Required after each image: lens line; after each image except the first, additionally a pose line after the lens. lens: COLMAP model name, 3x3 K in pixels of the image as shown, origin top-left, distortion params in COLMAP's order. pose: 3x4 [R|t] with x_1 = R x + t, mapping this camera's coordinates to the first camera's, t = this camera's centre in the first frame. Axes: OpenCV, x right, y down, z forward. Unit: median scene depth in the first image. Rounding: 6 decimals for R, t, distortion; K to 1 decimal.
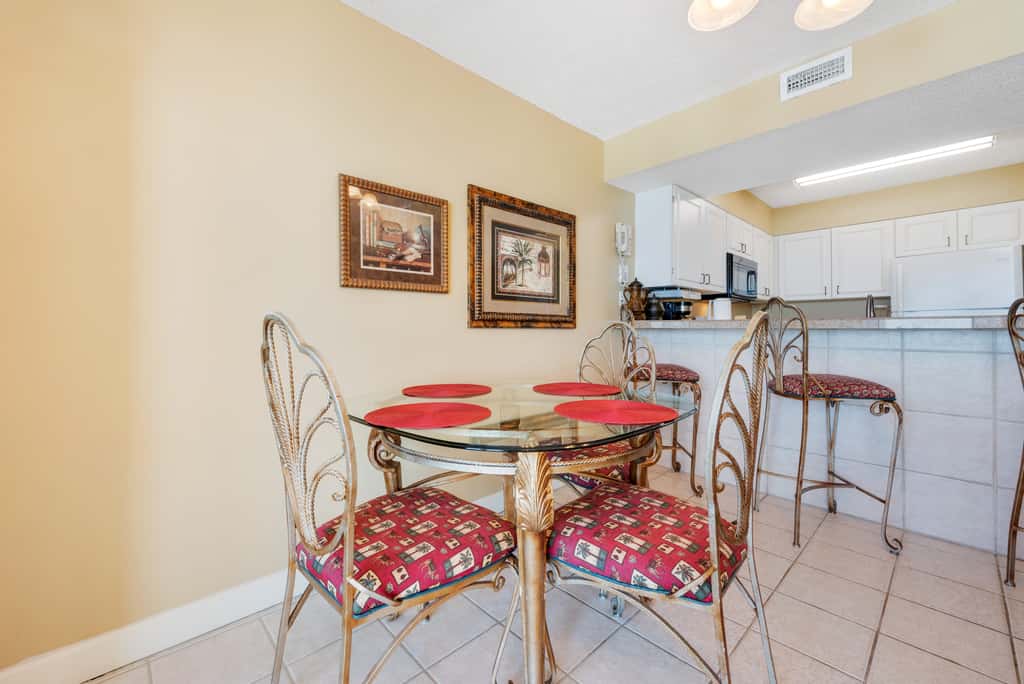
lens RADIAL K [[418.2, 0, 503.4], [0, 418.2, 329.7], [0, 0, 1]] dist [0.001157, -0.002323]
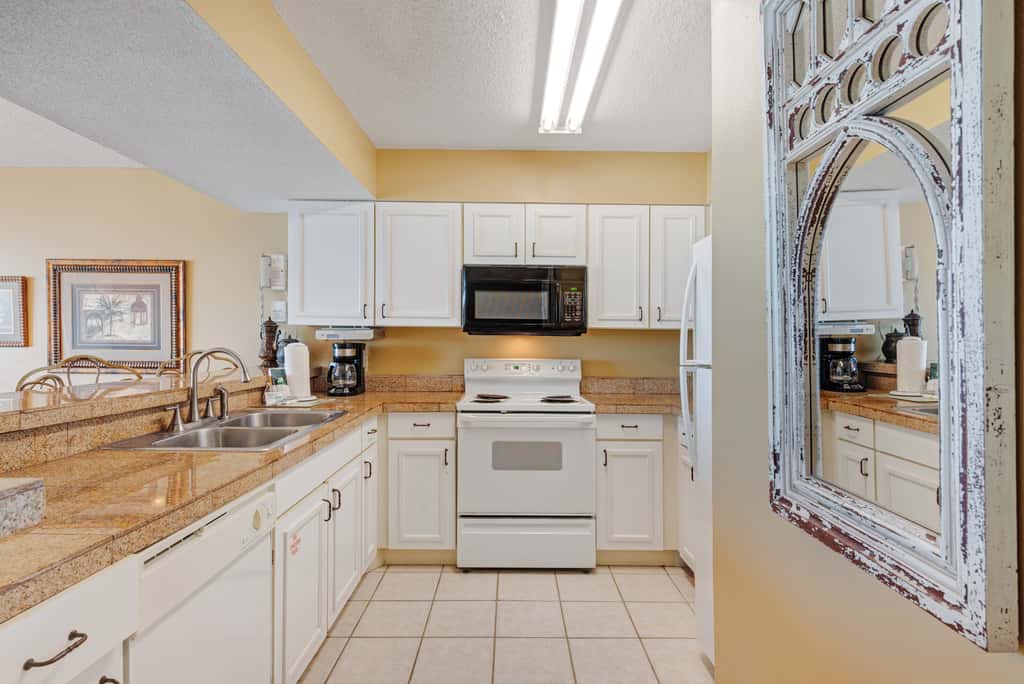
lens RADIAL K [[524.7, 0, 513.6], [0, 524.7, 335.6], [0, 0, 1]] dist [0.004037, -0.000166]
pose [[0.738331, -0.003130, -0.674432, 1.845719], [-0.009699, 0.999837, -0.015258, -0.097304], [0.674369, 0.017807, 0.738180, 0.709645]]
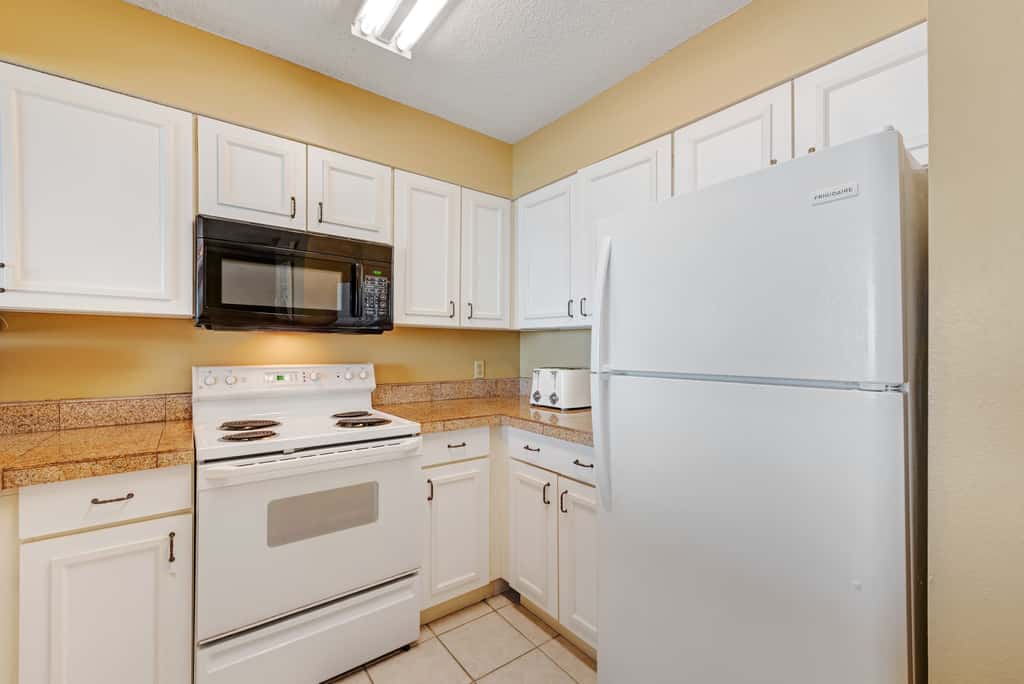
lens RADIAL K [[429.2, 0, 509.0], [0, 429.2, 339.6], [0, 0, 1]] dist [0.003221, -0.002339]
pose [[0.995211, 0.008032, -0.097417, 1.406606], [-0.009730, 0.999809, -0.016963, -0.095212], [0.097262, 0.017830, 0.995099, 0.985699]]
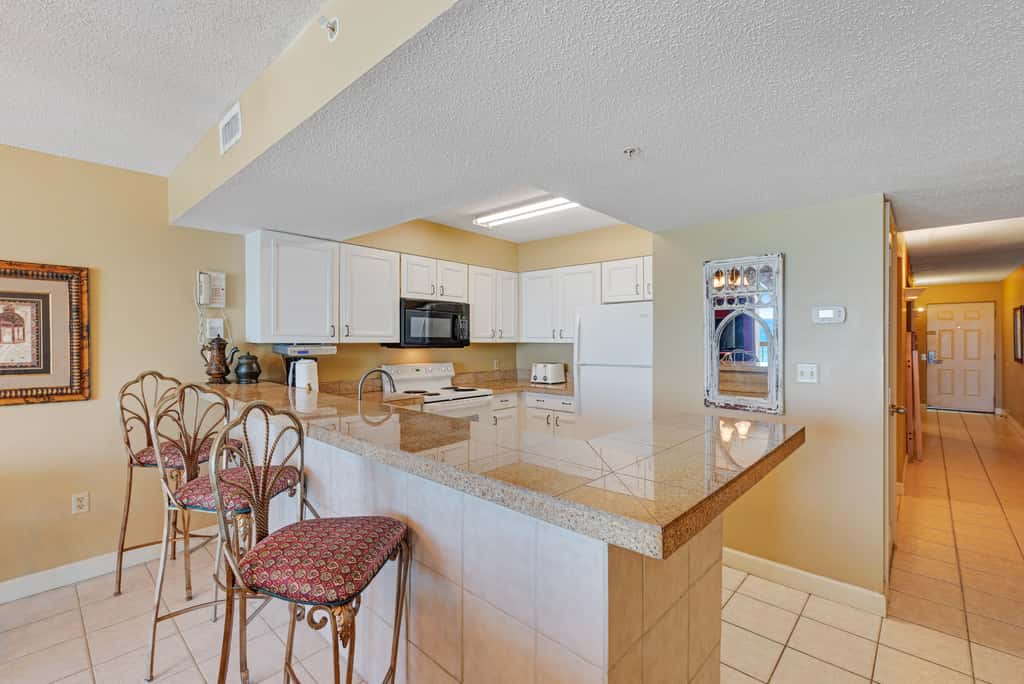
lens RADIAL K [[459.2, 0, 518.8], [0, 459.2, 332.4], [0, 0, 1]] dist [0.001323, 0.001361]
pose [[0.995354, 0.004807, 0.096160, 1.115324], [-0.003165, 0.999847, -0.017227, -0.148422], [-0.096228, 0.016843, 0.995217, -0.027272]]
